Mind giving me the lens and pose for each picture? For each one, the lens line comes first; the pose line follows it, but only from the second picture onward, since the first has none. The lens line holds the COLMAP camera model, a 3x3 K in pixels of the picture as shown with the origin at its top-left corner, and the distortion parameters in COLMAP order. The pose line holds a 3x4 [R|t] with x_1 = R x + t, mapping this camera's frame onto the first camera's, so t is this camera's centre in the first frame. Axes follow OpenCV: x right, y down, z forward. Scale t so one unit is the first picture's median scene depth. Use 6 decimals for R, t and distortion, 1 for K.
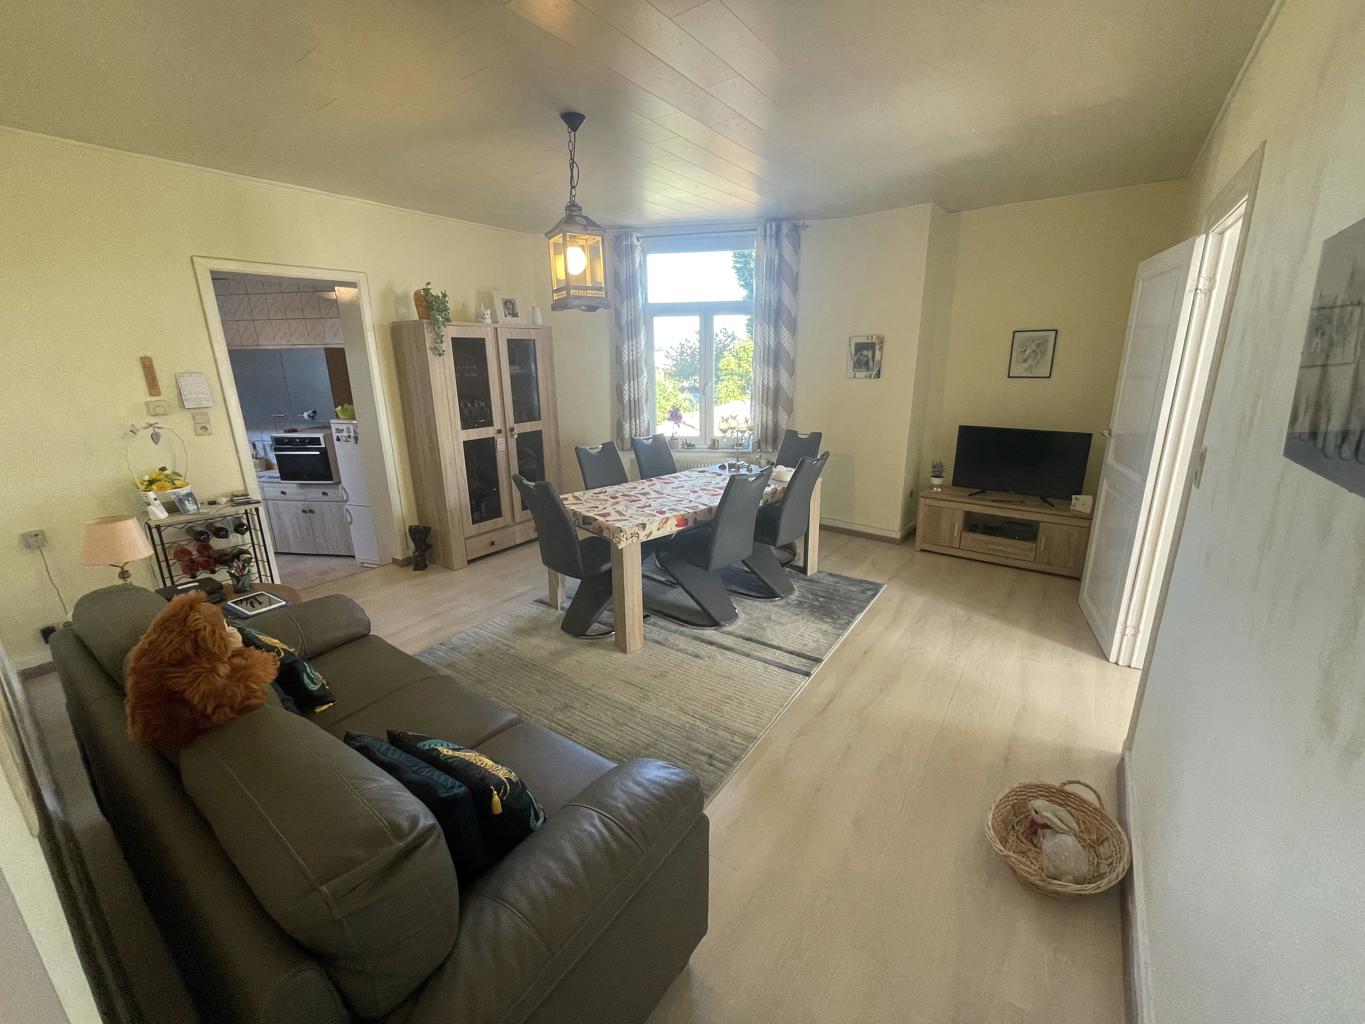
lens RADIAL K [[553.0, 0, 683.4], [0, 553.0, 507.6], [0, 0, 1]] dist [0.001306, 0.000032]
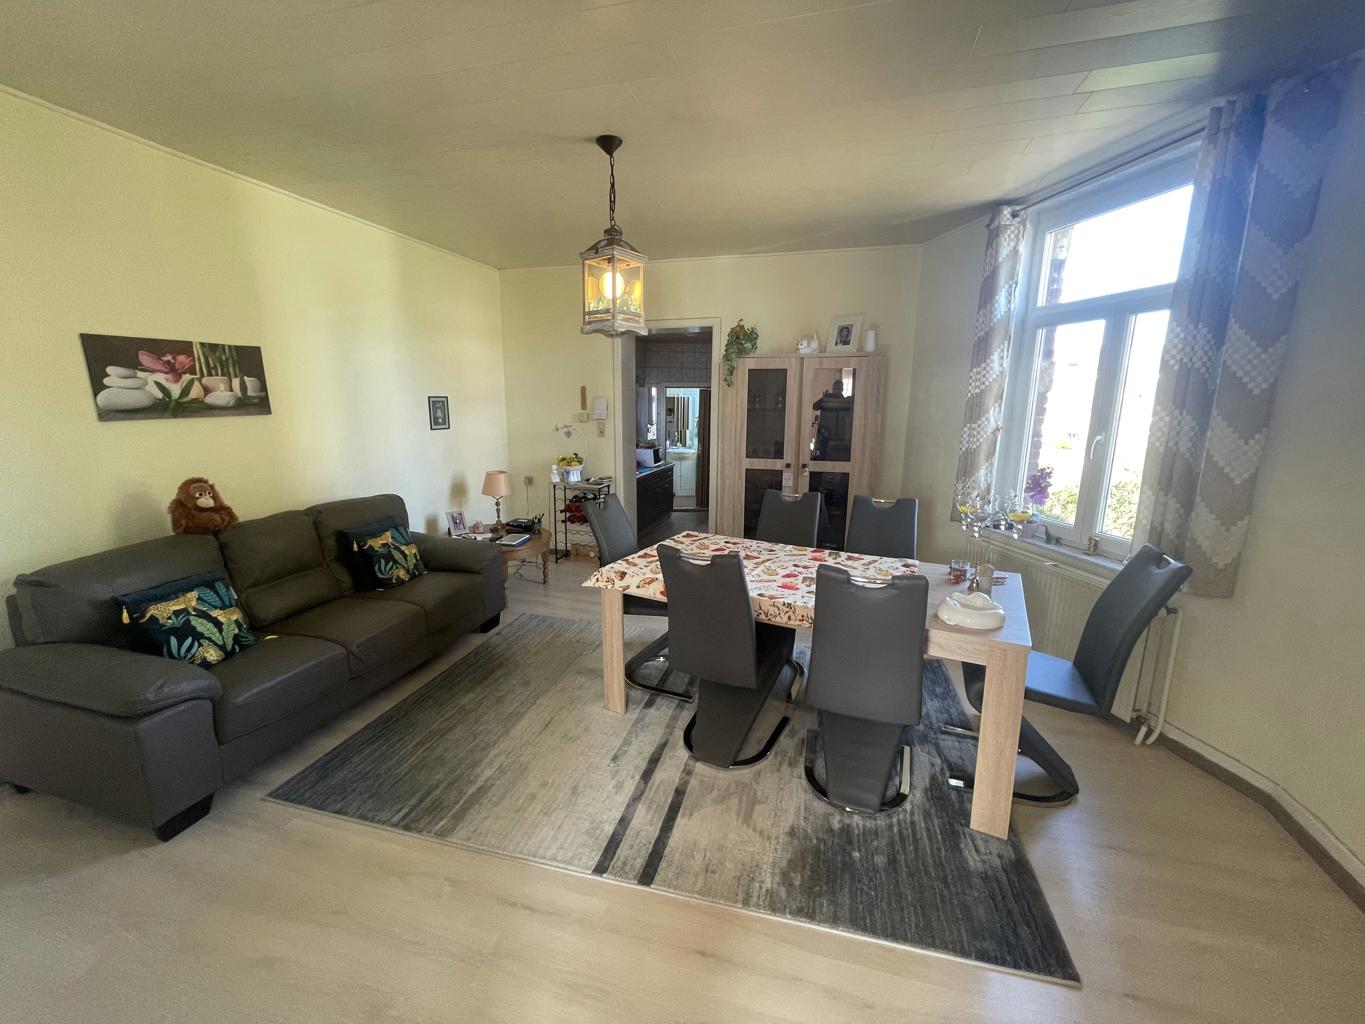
lens RADIAL K [[553.0, 0, 682.5], [0, 553.0, 509.6], [0, 0, 1]] dist [0.001306, 0.000032]
pose [[0.345009, 0.199869, -0.917072, 0.486719], [-0.260268, 0.959121, 0.111119, -0.123460], [0.901792, 0.200347, 0.382925, 0.487999]]
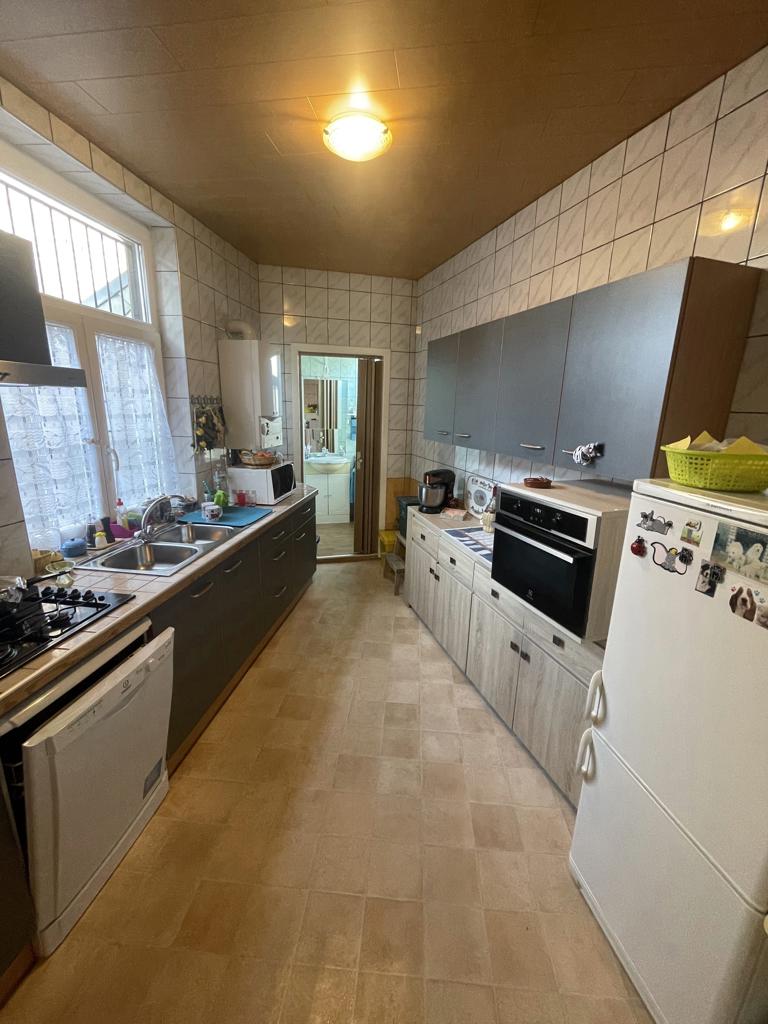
lens RADIAL K [[414.8, 0, 381.1], [0, 414.8, 510.1], [0, 0, 1]] dist [0.001306, 0.000032]
pose [[0.459053, 0.240037, -0.855367, -0.574810], [-0.263512, 0.956269, 0.126932, -0.153775], [0.848429, 0.167131, 0.502231, 0.879297]]
